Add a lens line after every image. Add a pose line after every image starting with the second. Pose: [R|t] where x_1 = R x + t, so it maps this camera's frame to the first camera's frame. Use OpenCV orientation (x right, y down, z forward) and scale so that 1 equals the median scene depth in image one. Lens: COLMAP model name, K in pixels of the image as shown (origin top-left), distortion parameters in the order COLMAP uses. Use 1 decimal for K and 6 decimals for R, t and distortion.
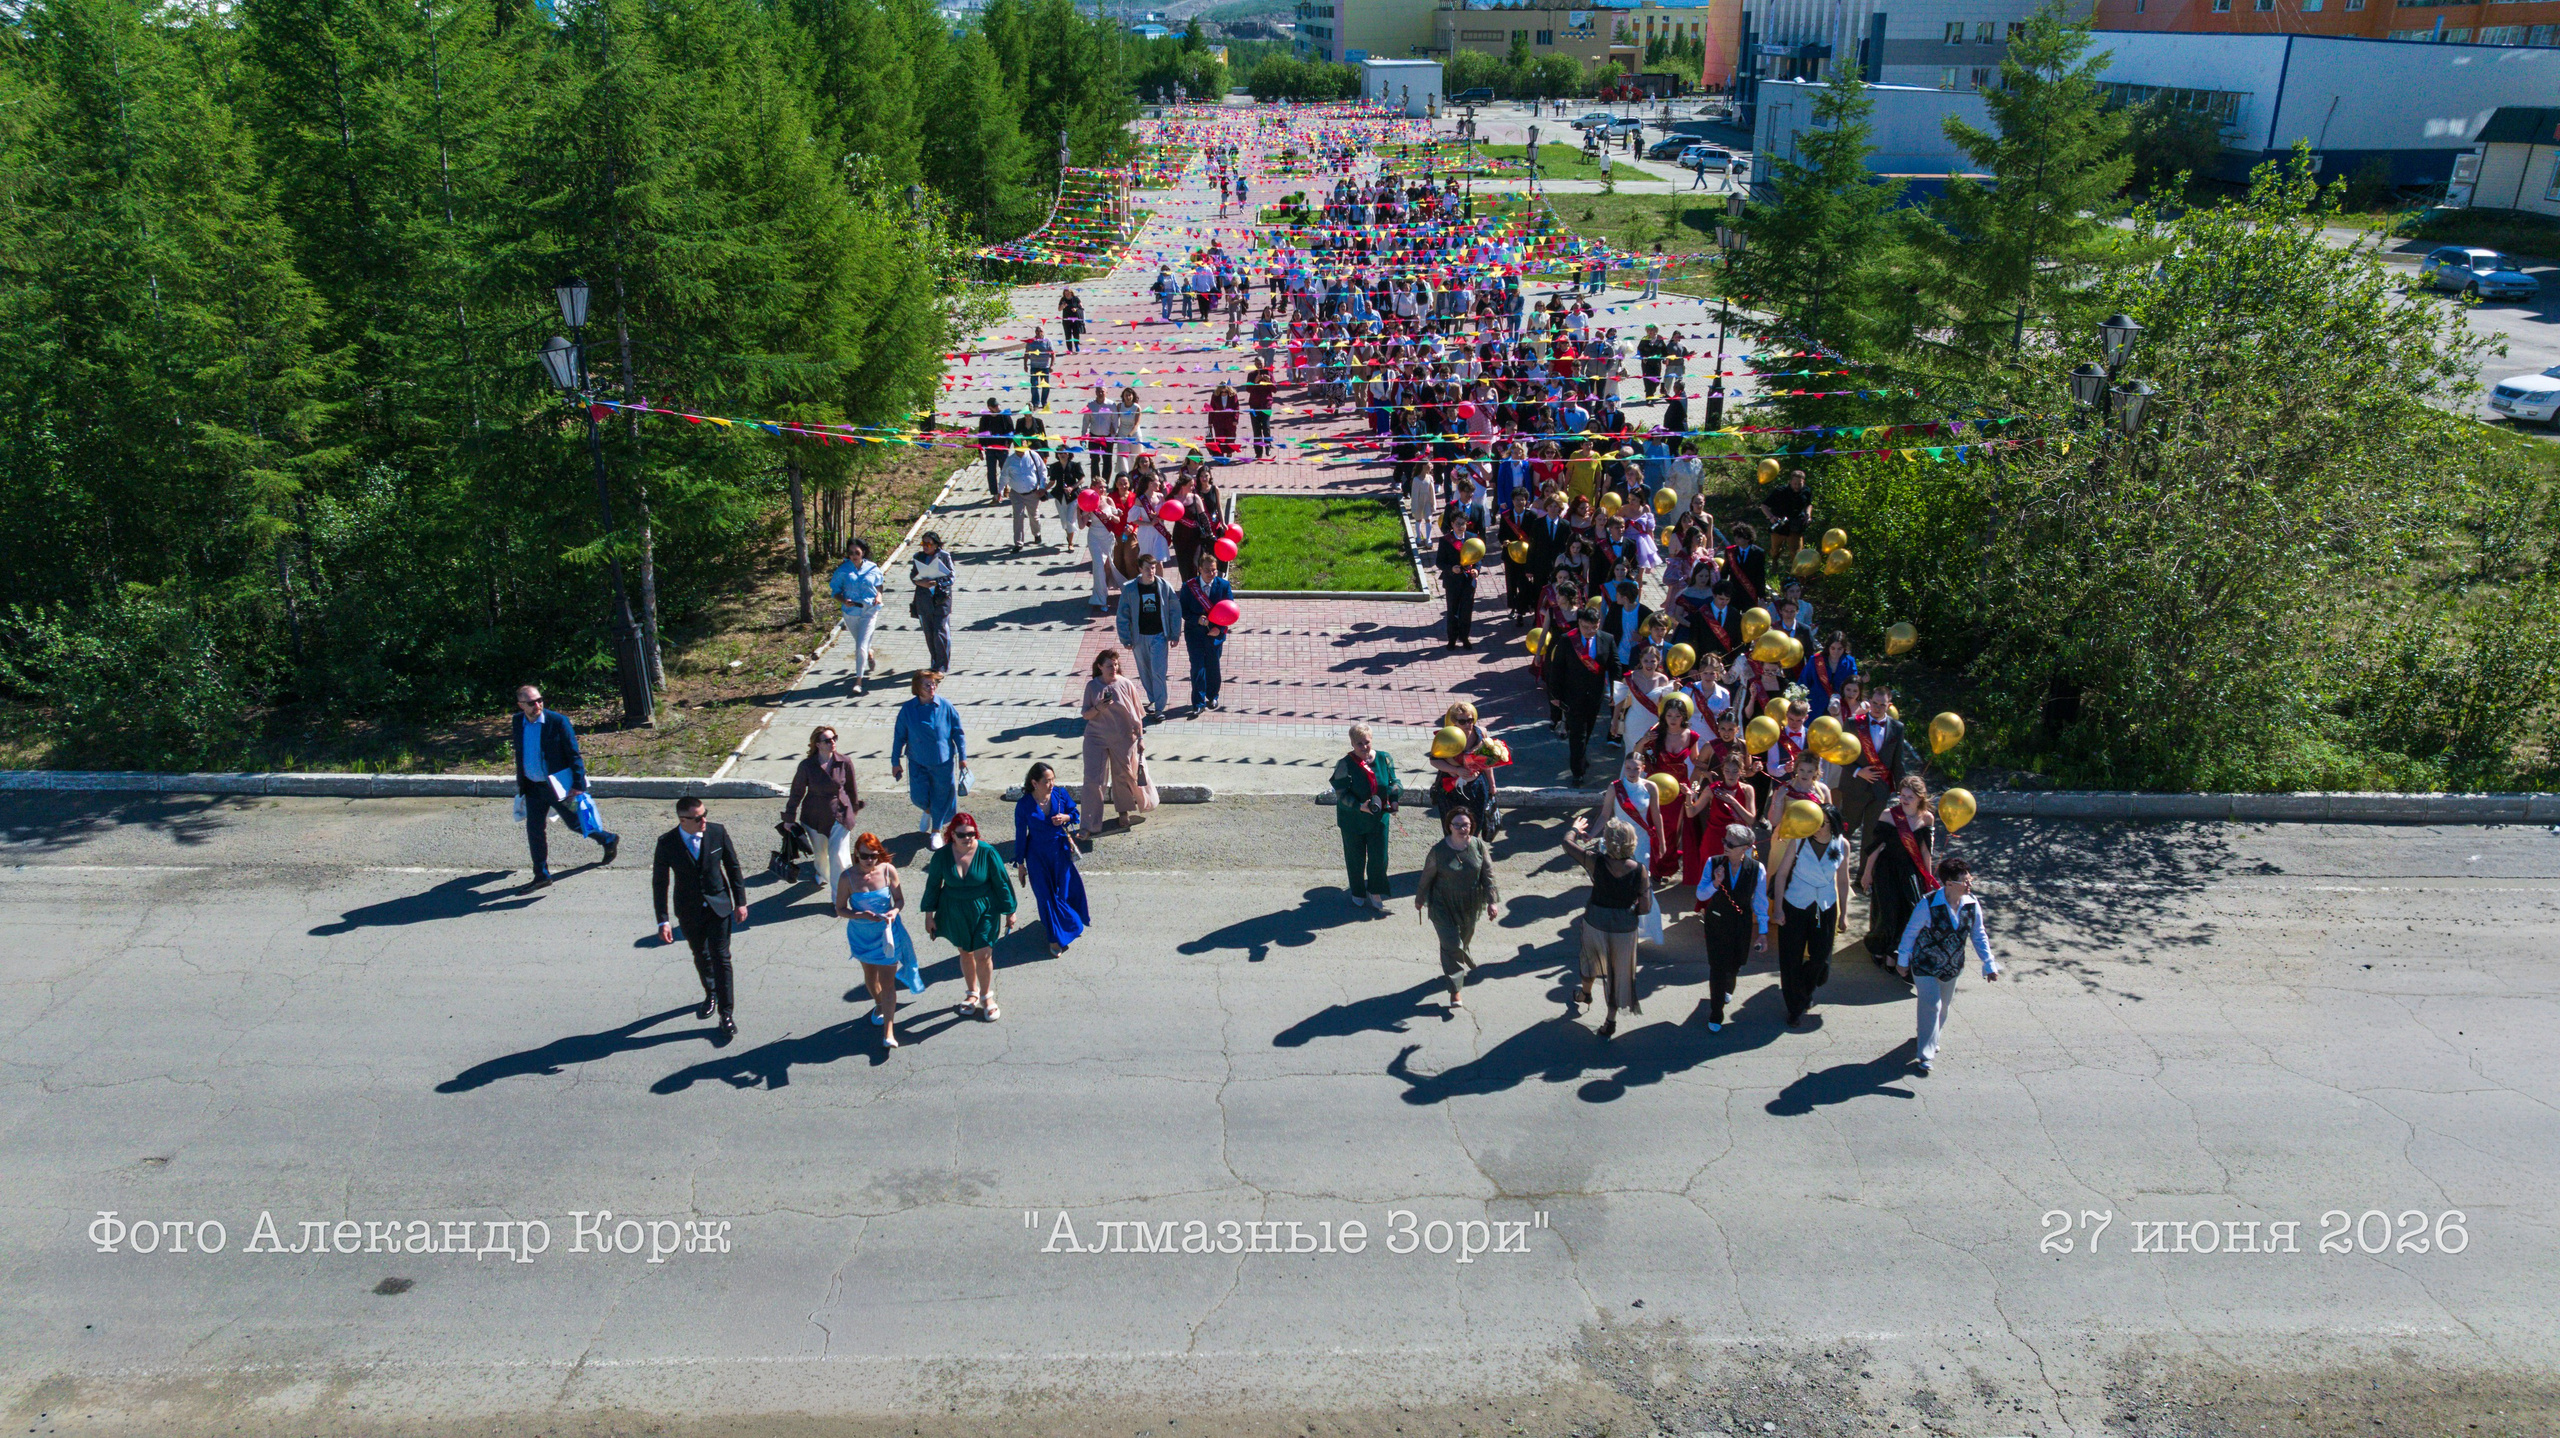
lens RADIAL K [[1816.1, 0, 1274.1], [0, 1816.1, 724.2], [0, 0, 1]] dist [-0.068983, 0.091841]
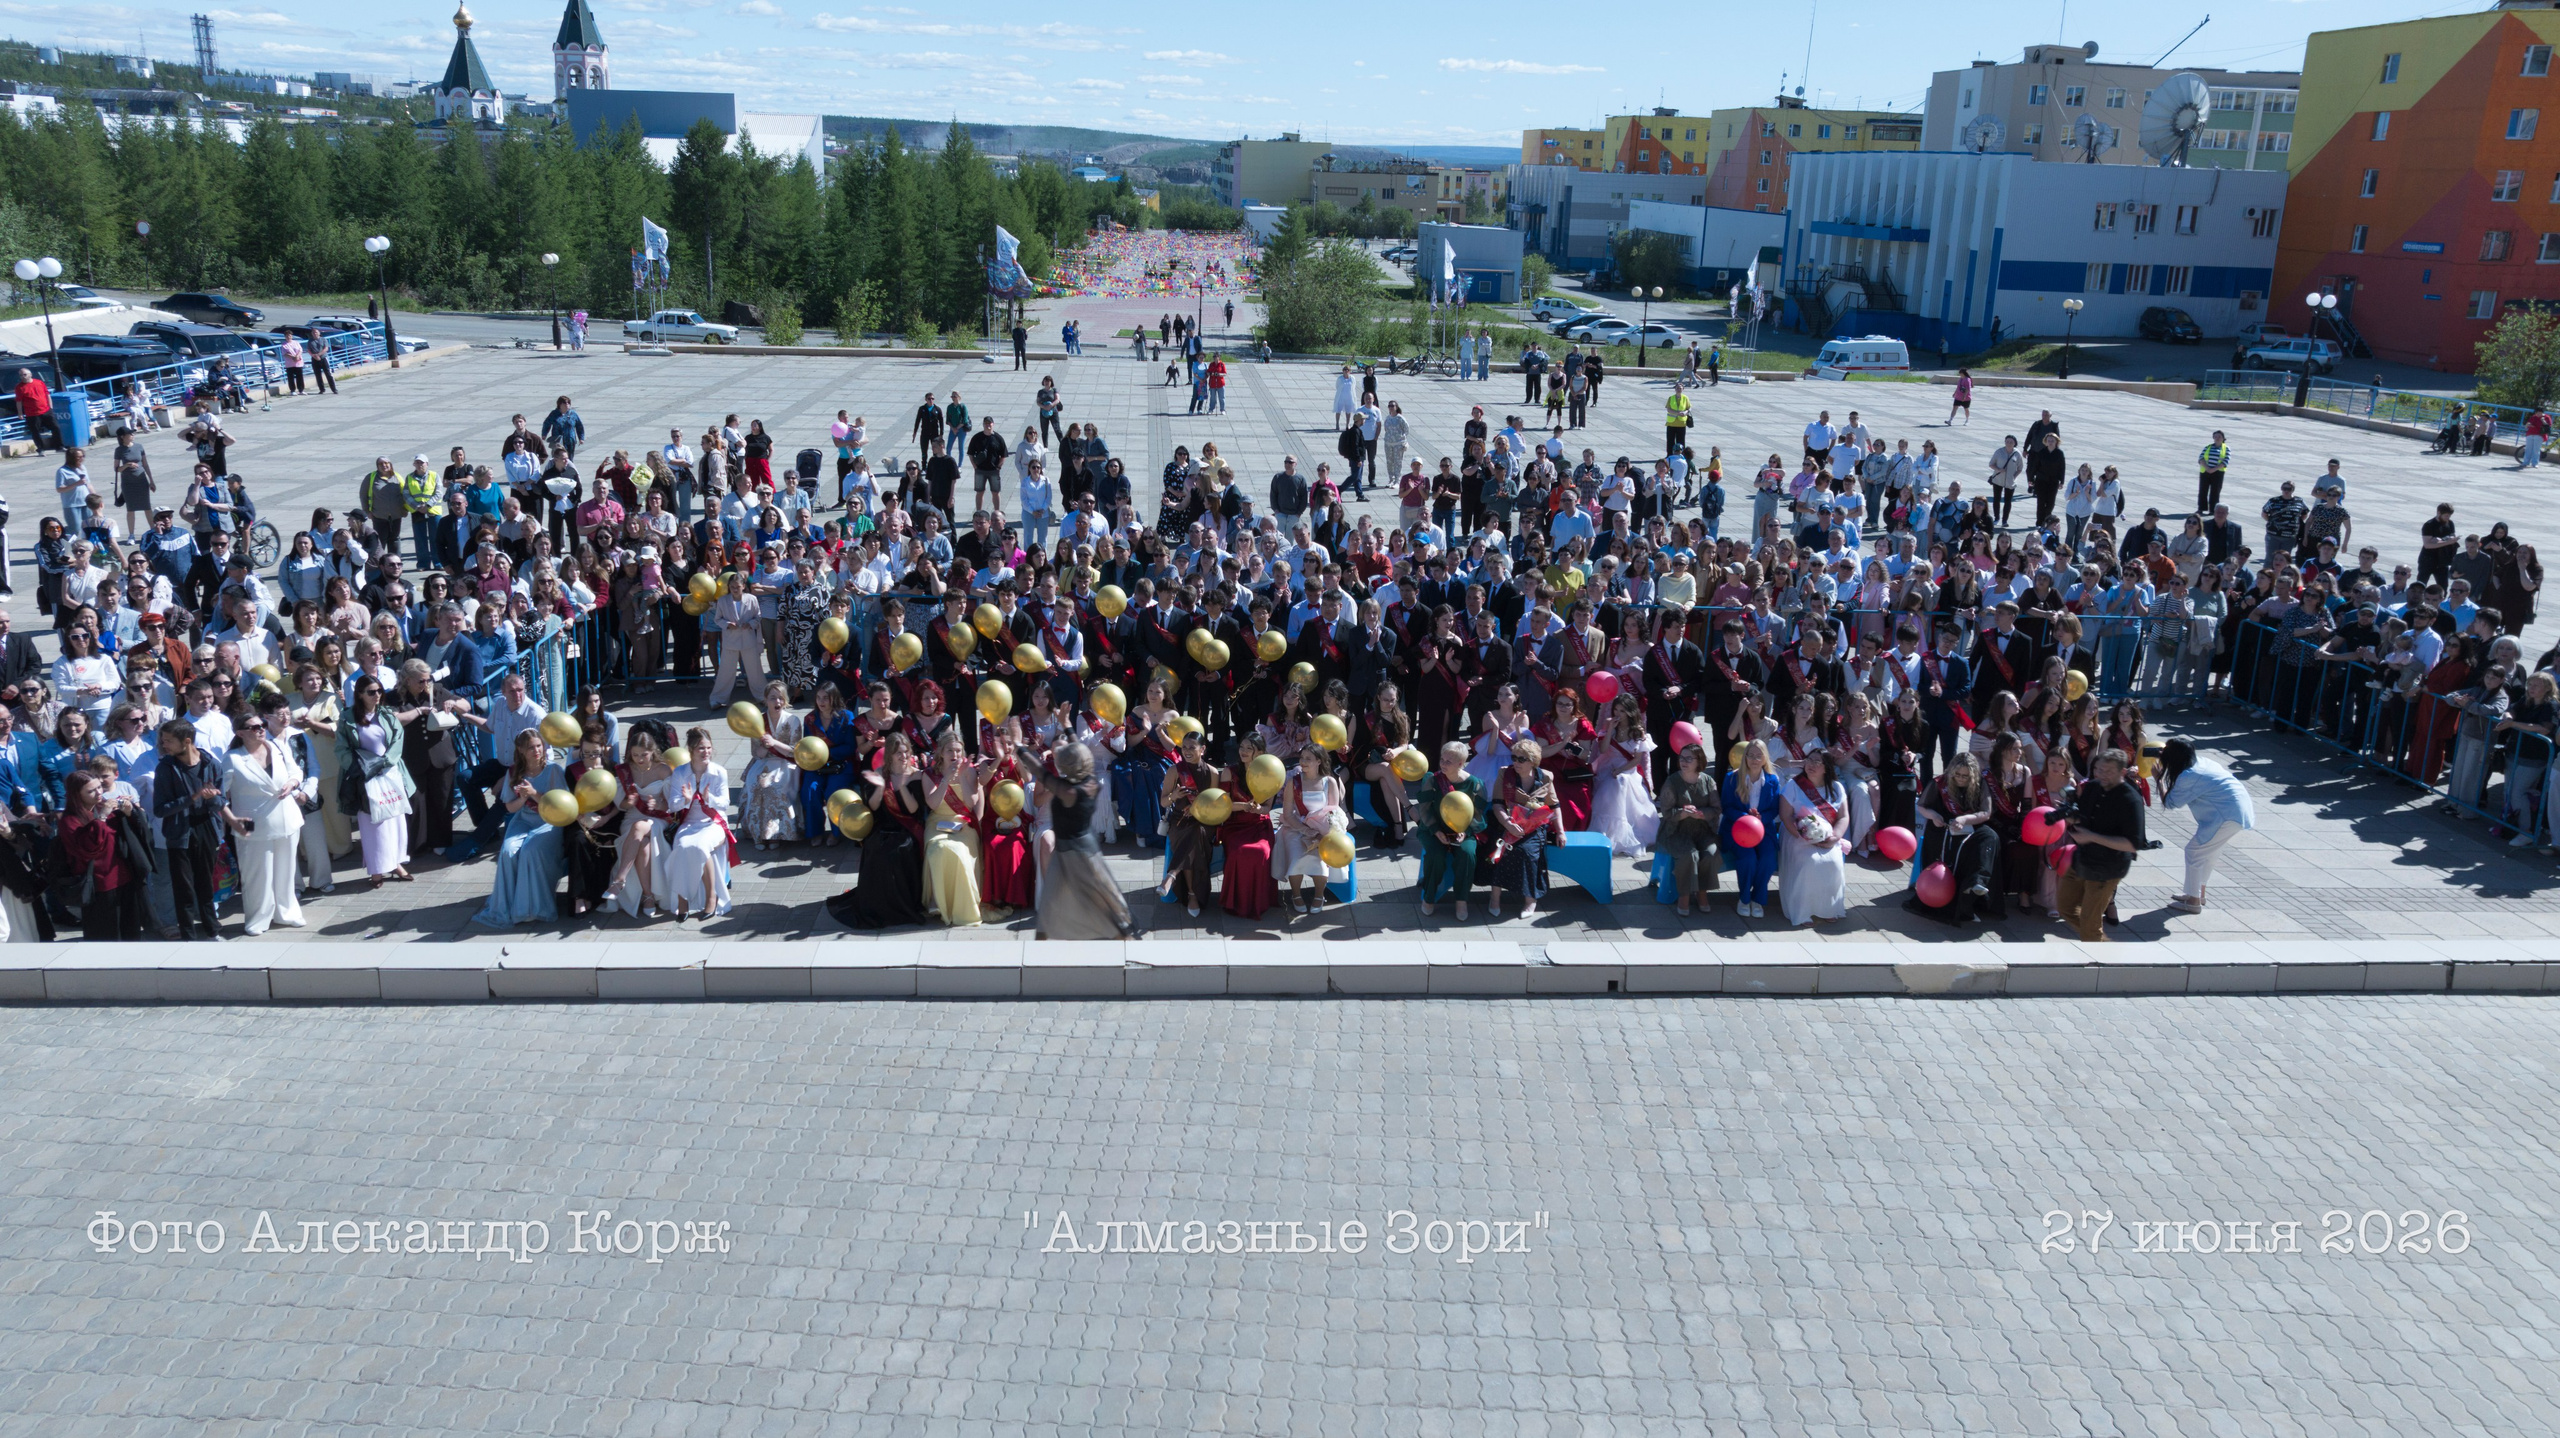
lens RADIAL K [[1889.8, 0, 1275.2], [0, 1889.8, 712.7], [0, 0, 1]] dist [-0.041332, 0.050050]
pose [[0.999037, 0.021808, 0.038067, 0.066080], [-0.018306, 0.995770, -0.090041, 0.386240], [-0.039869, 0.089257, 0.995210, -1.055937]]
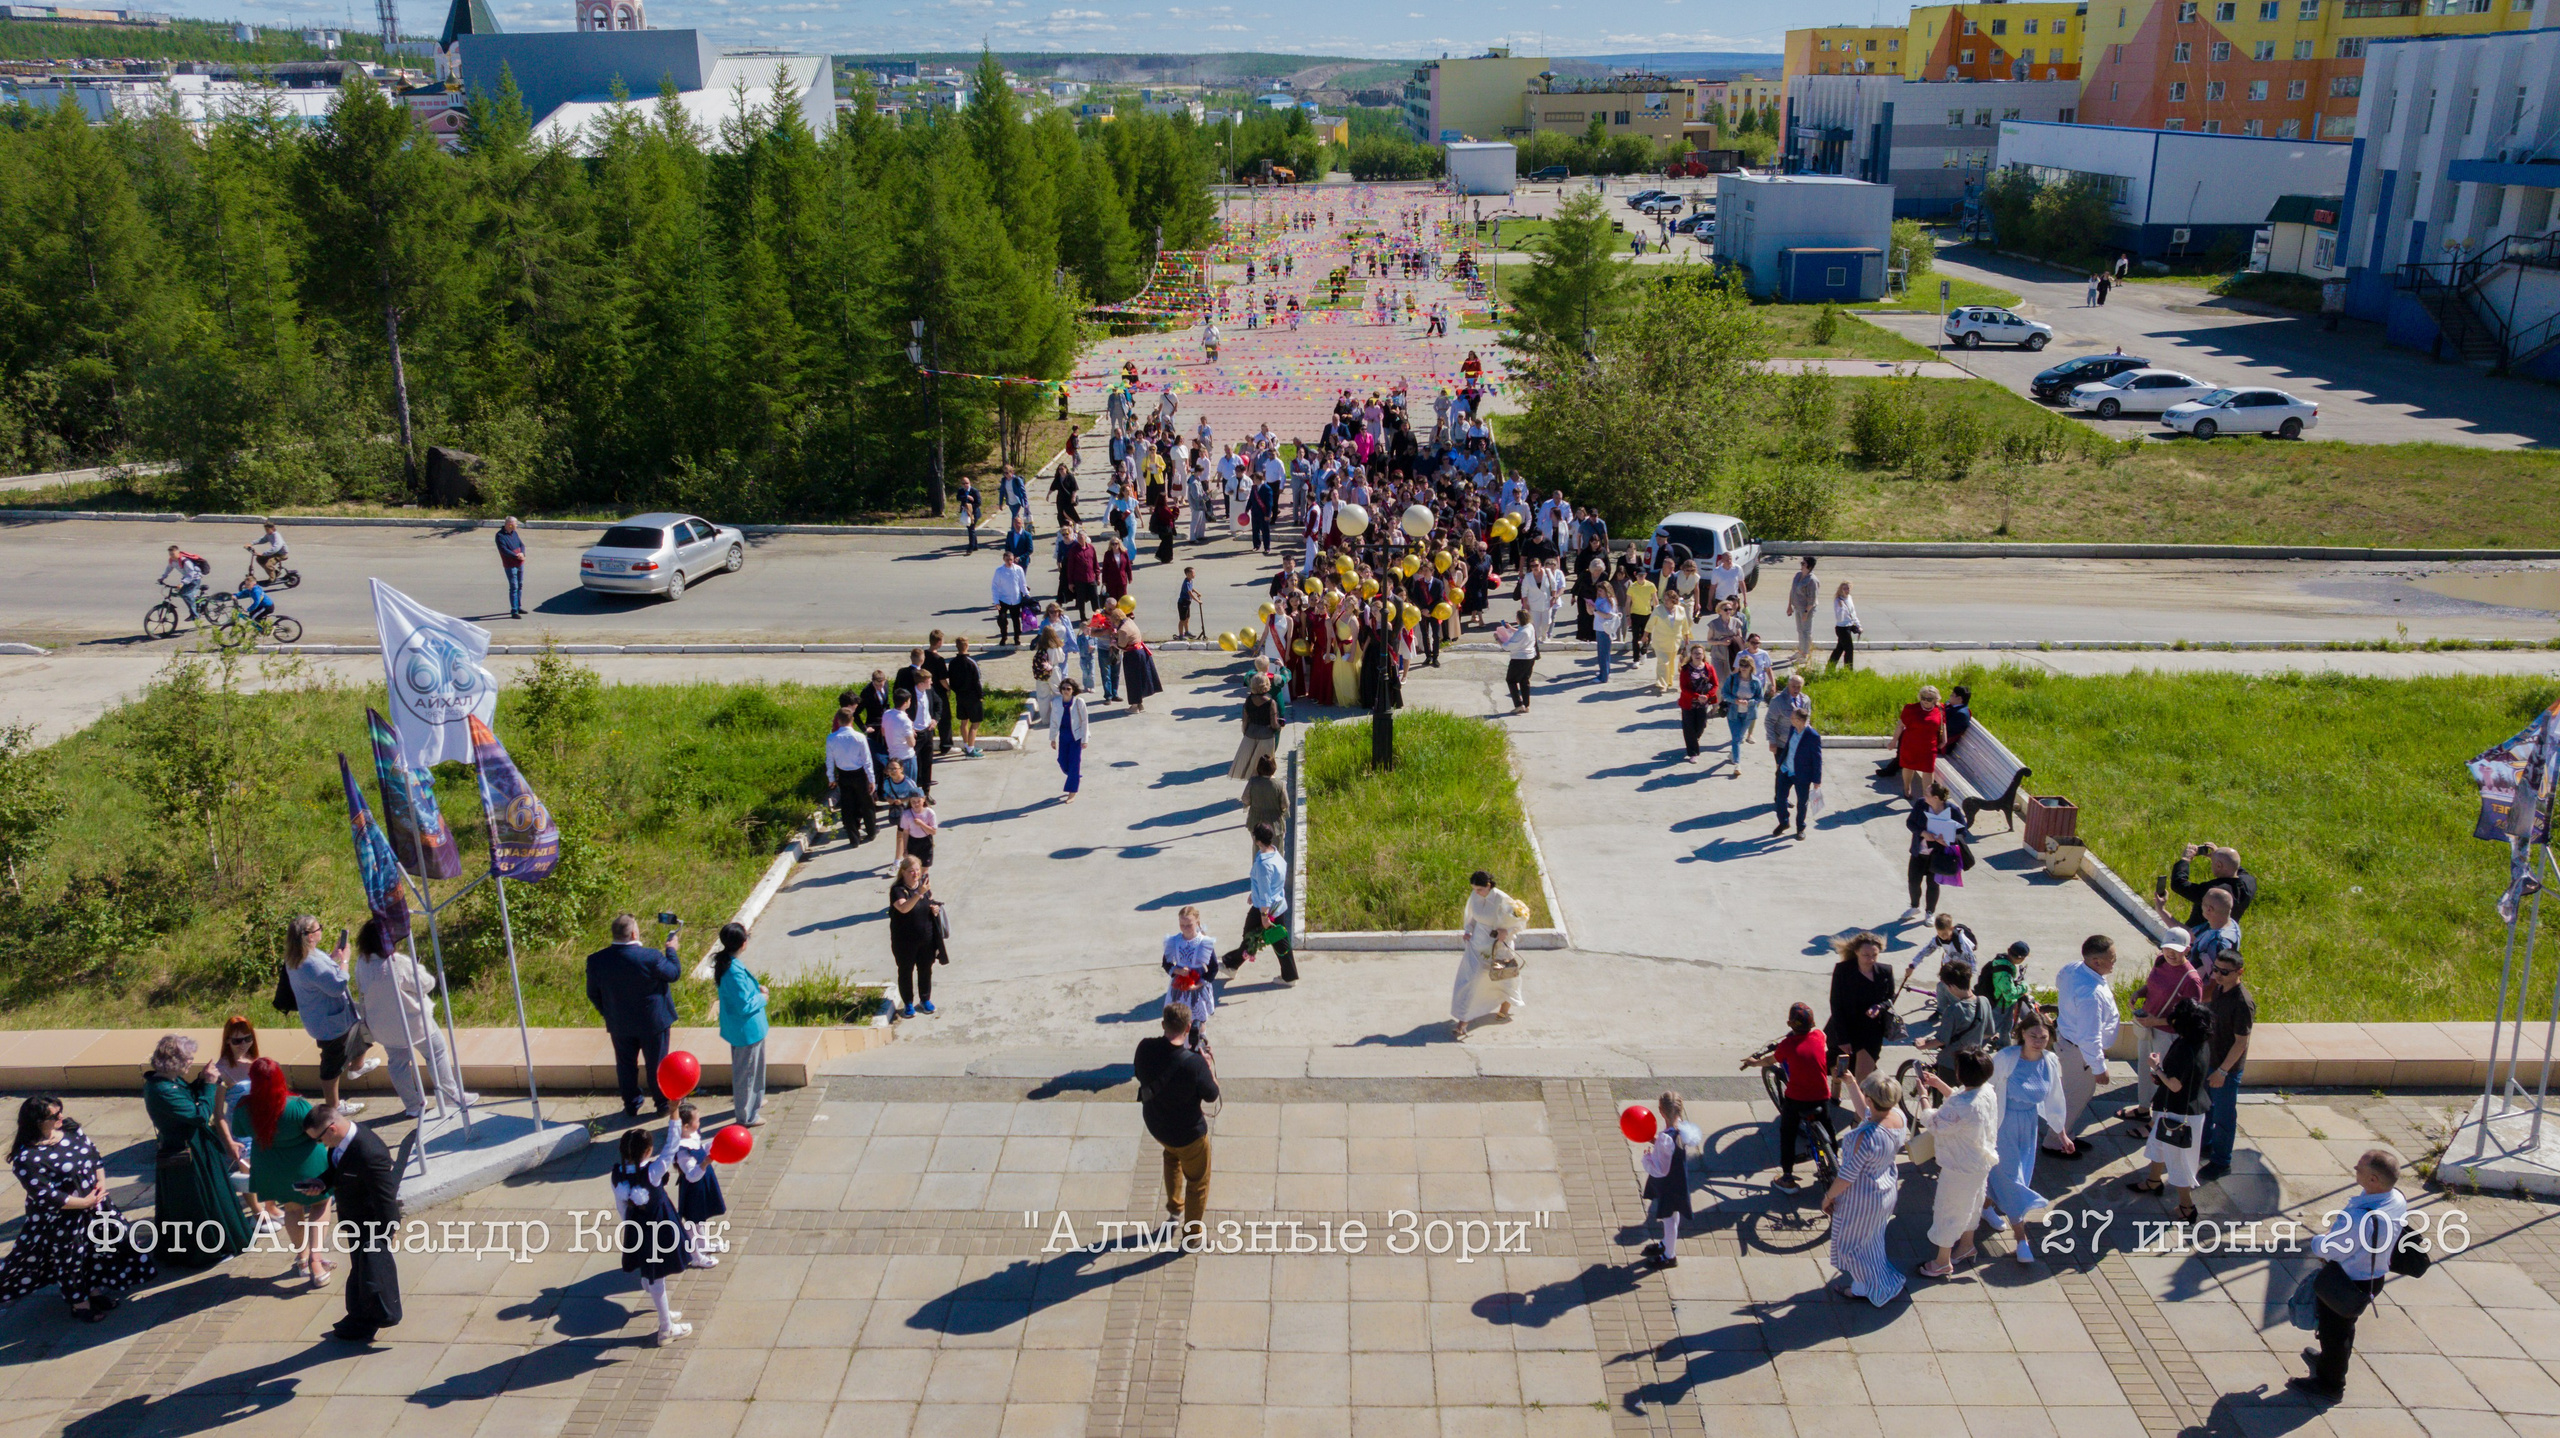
lens RADIAL K [[1863.6, 0, 1272.6], [0, 1863.6, 715.1], [0, 0, 1]] dist [-0.025390, 0.001704]
pose [[0.997579, 0.009774, -0.068854, 0.061671], [-0.012888, 0.998907, -0.044926, 0.094832], [0.068339, 0.045705, 0.996615, -0.344798]]
